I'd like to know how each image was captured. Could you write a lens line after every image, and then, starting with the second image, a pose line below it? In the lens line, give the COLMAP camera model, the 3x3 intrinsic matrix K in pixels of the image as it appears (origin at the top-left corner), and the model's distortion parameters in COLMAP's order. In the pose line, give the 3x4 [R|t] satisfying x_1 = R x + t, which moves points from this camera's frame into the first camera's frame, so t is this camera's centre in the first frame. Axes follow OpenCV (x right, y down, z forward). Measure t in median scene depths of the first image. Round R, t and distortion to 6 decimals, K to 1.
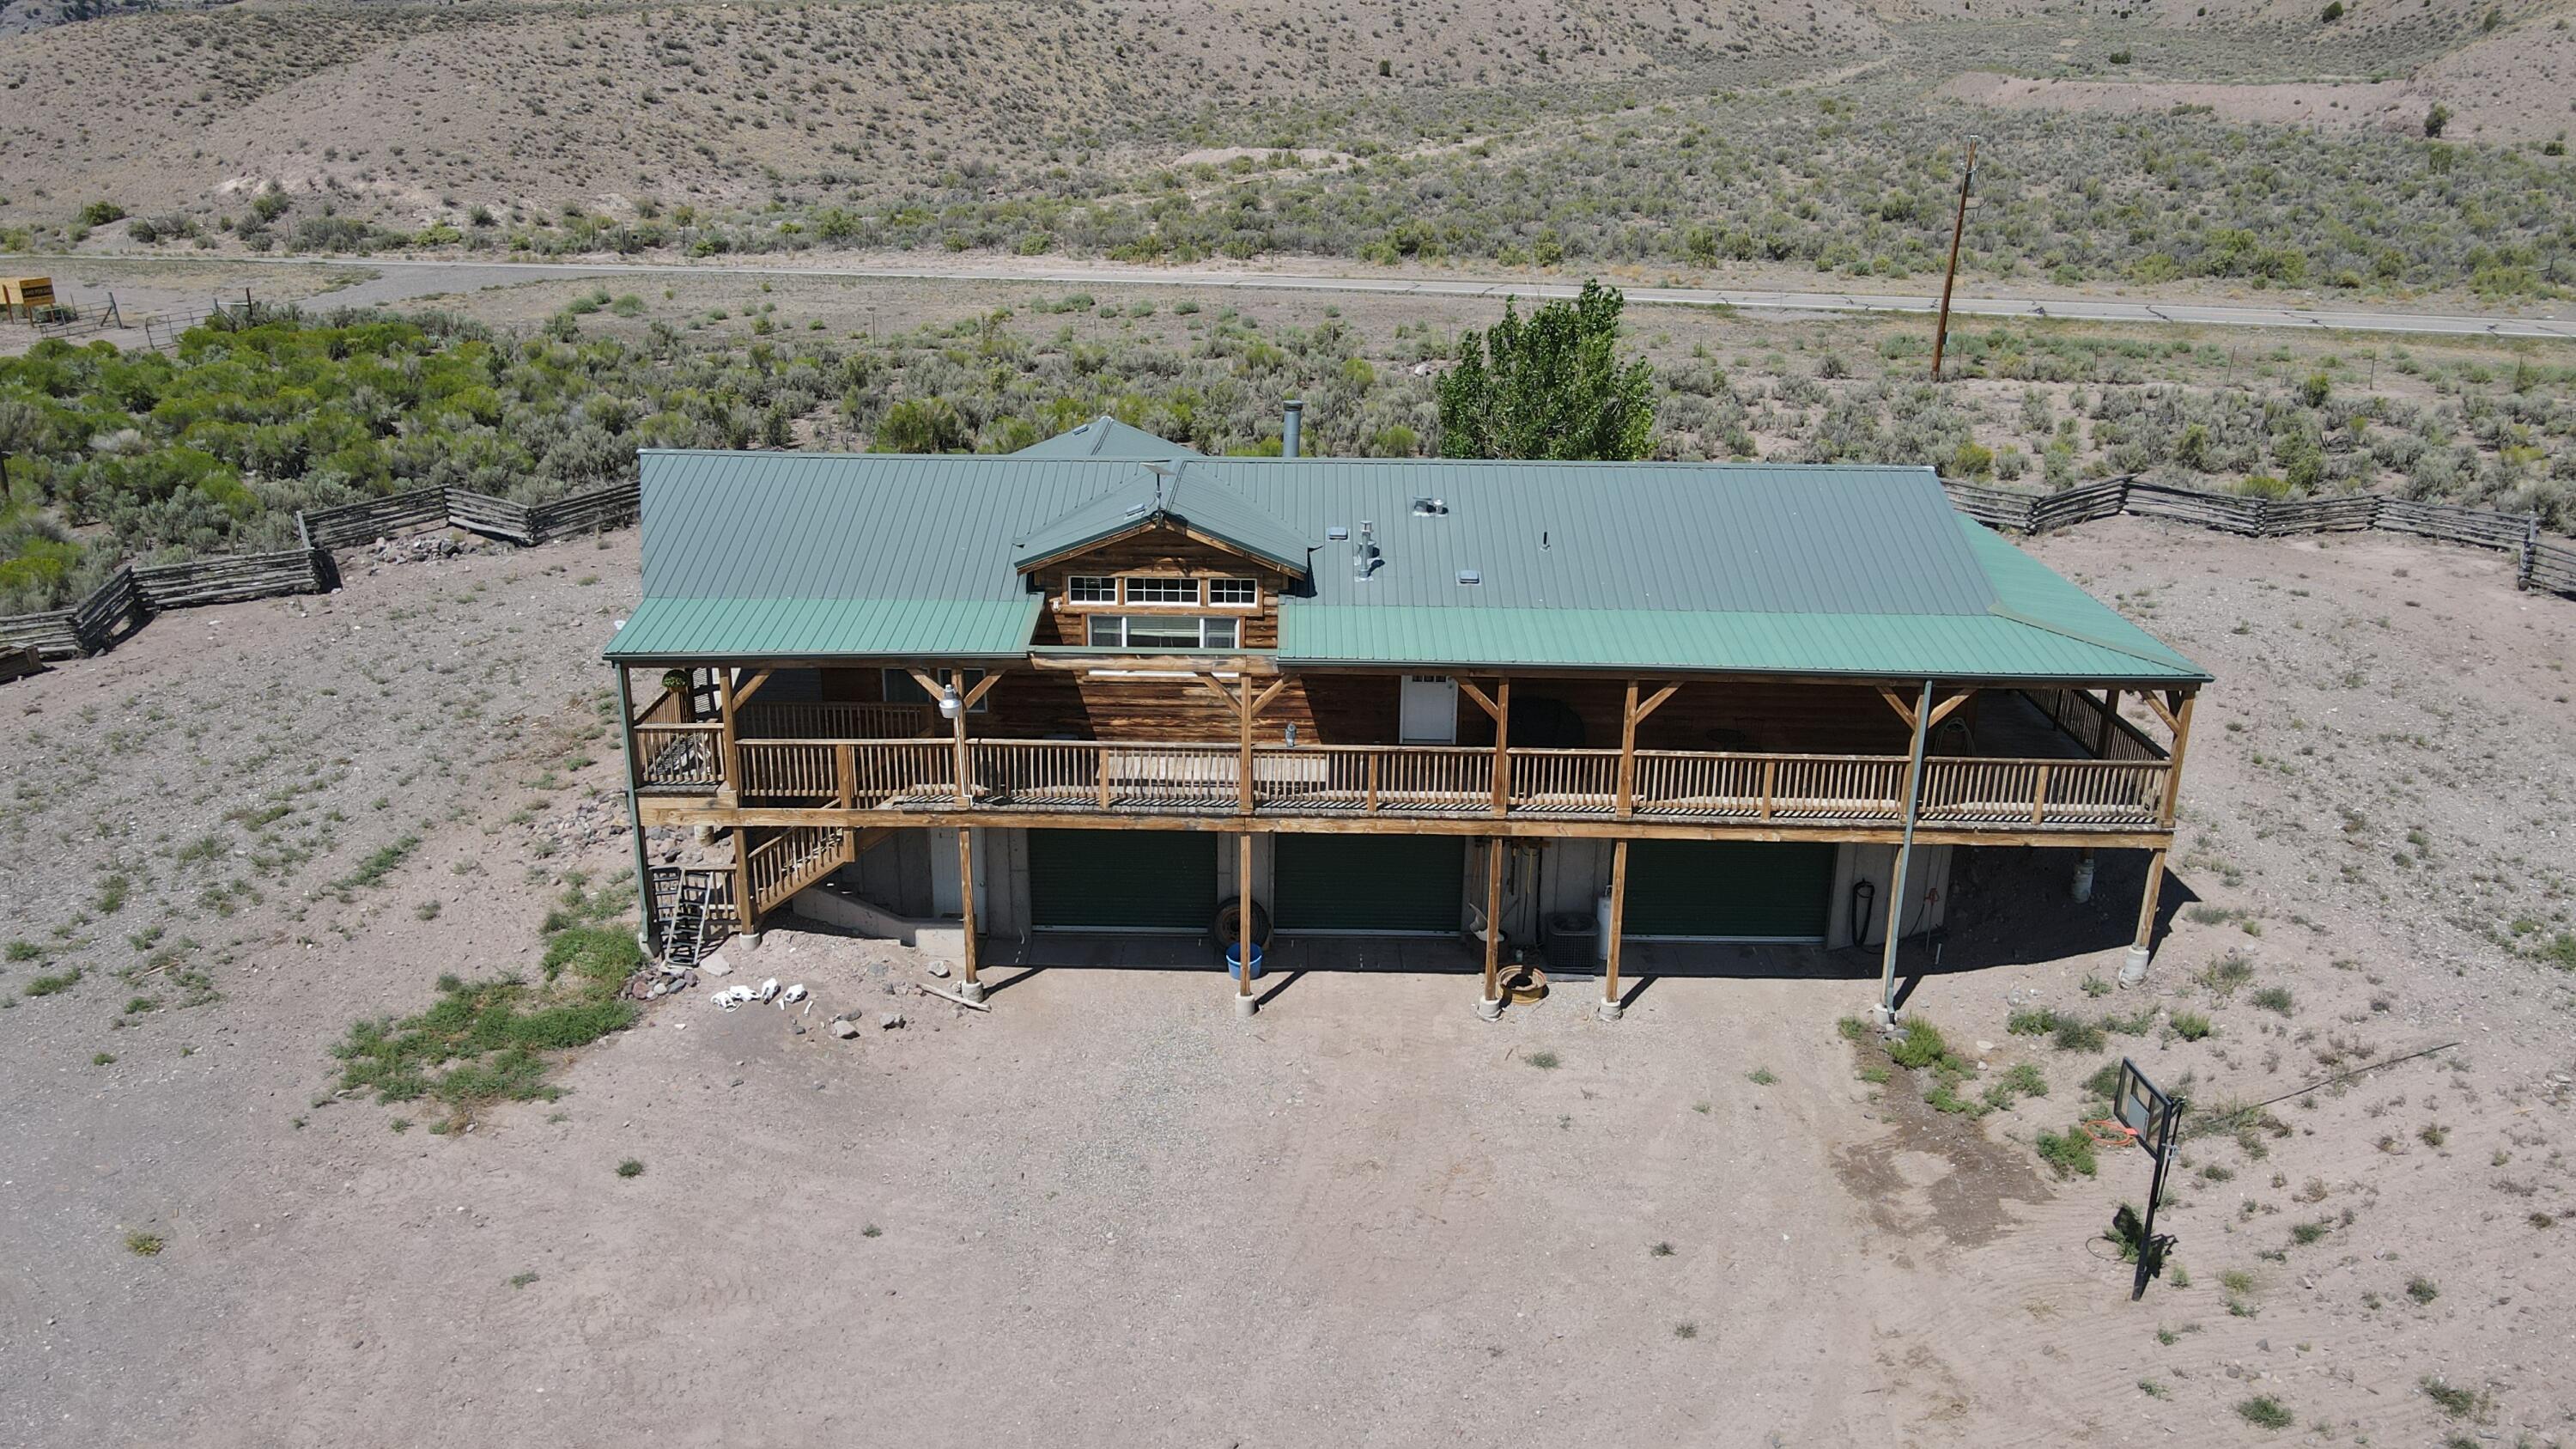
lens RADIAL K [[1901.5, 0, 1285.2], [0, 1901.5, 729.8], [0, 0, 1]] dist [0.002752, 0.021516]
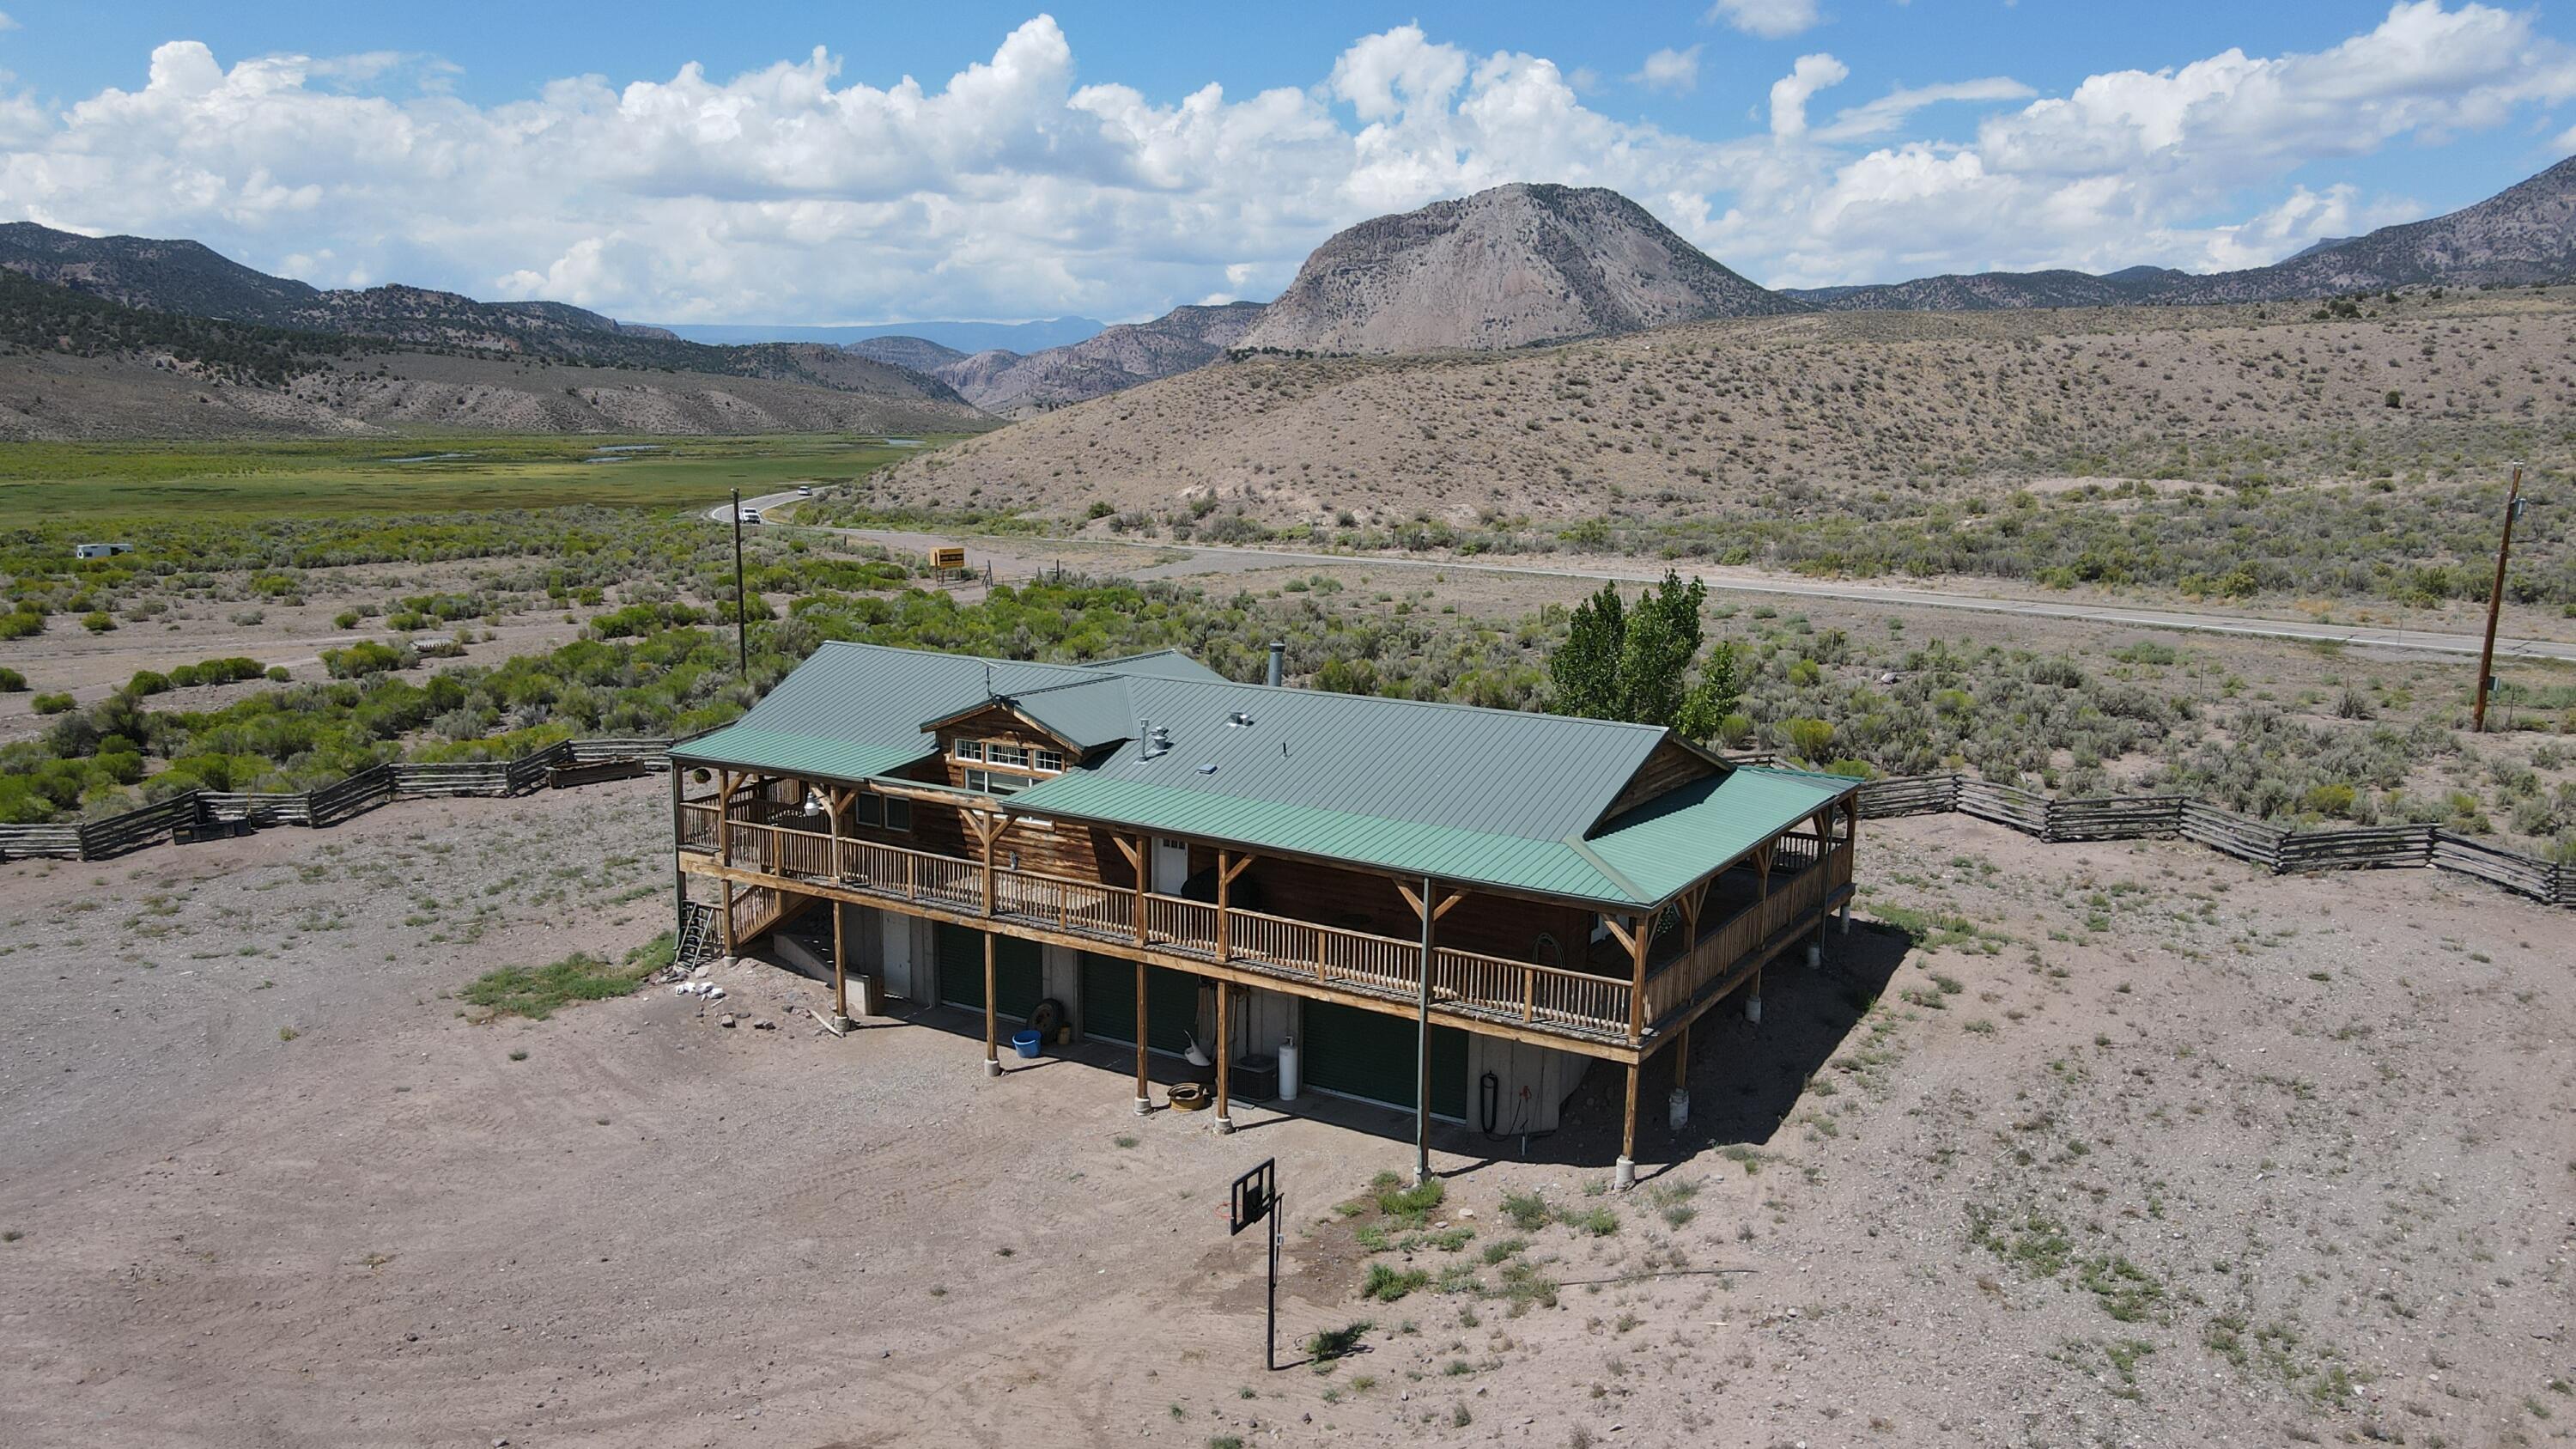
lens RADIAL K [[1904.9, 0, 1285.2], [0, 1904.9, 728.1], [0, 0, 1]] dist [-0.009162, 0.043506]
pose [[0.852659, 0.086087, -0.515326, 0.802044], [-0.170037, 0.978359, -0.117905, 0.034878], [0.494024, 0.188157, 0.848845, -0.062083]]
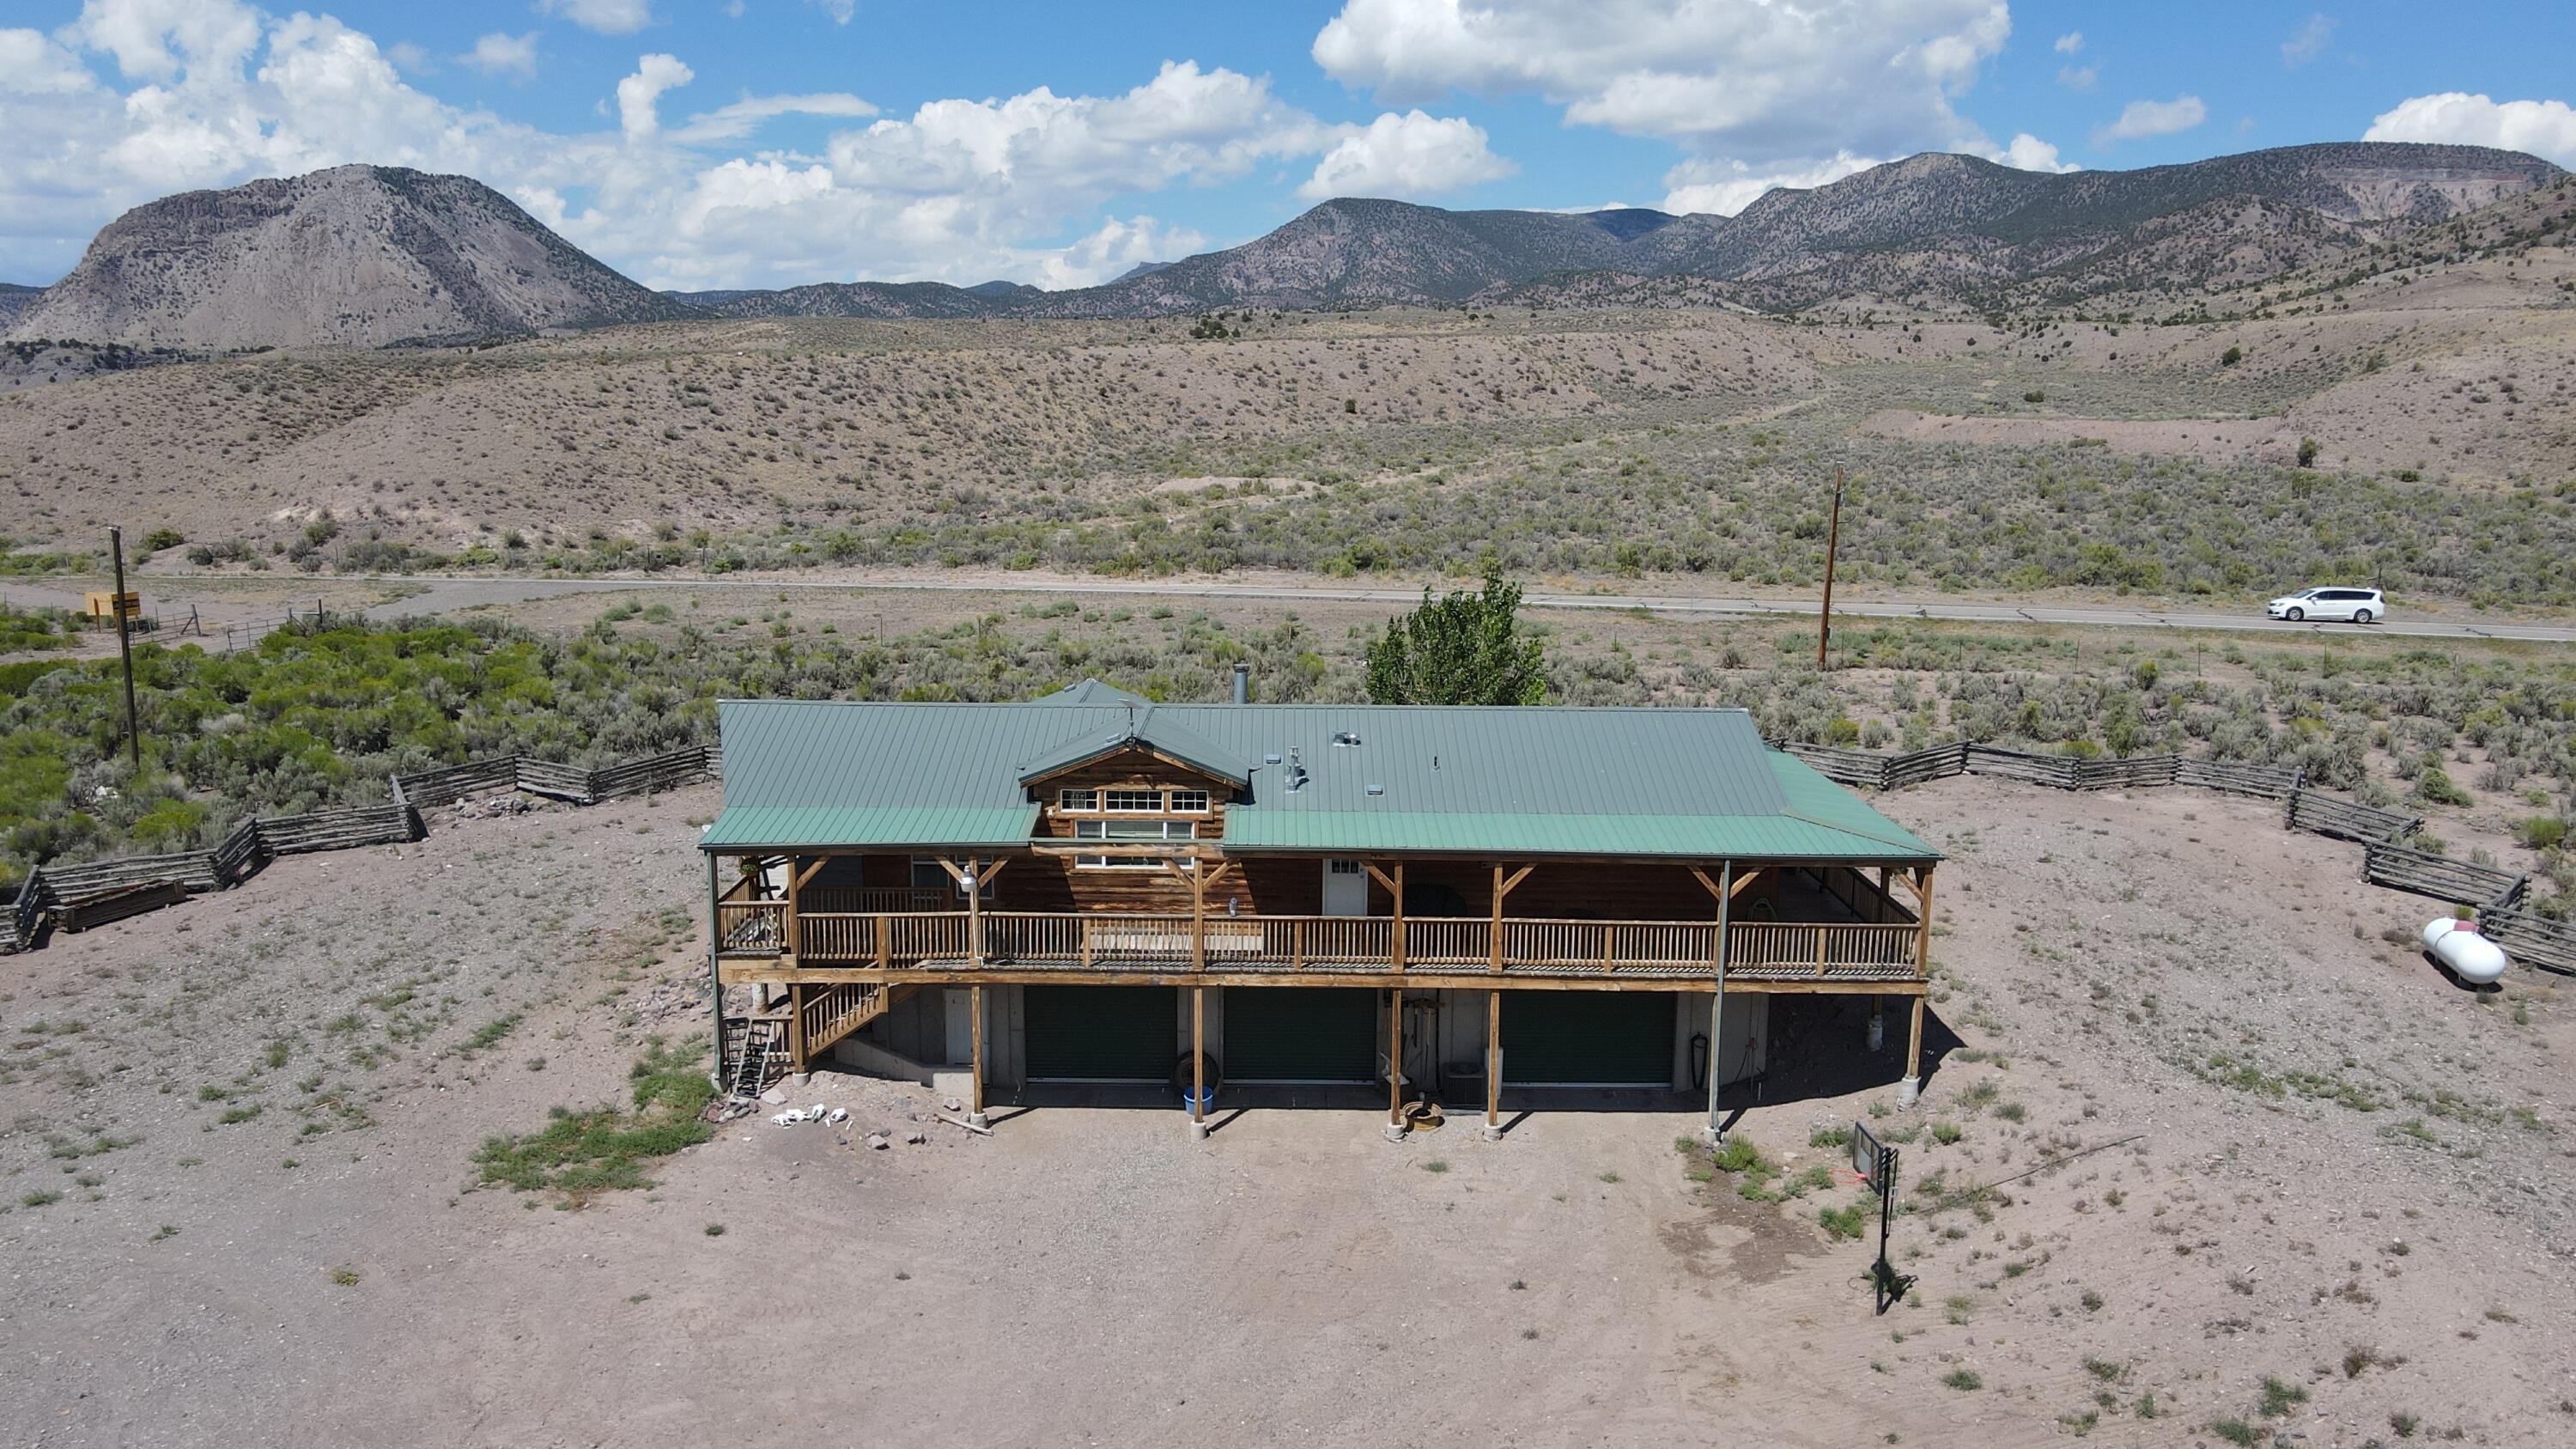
lens RADIAL K [[1904.9, 0, 1285.2], [0, 1904.9, 728.1], [0, 0, 1]] dist [-0.009162, 0.043506]
pose [[0.999922, -0.004348, 0.011683, 0.021932], [0.006233, 0.986032, -0.166439, 0.091785], [-0.010796, 0.166499, 0.985982, -0.265583]]
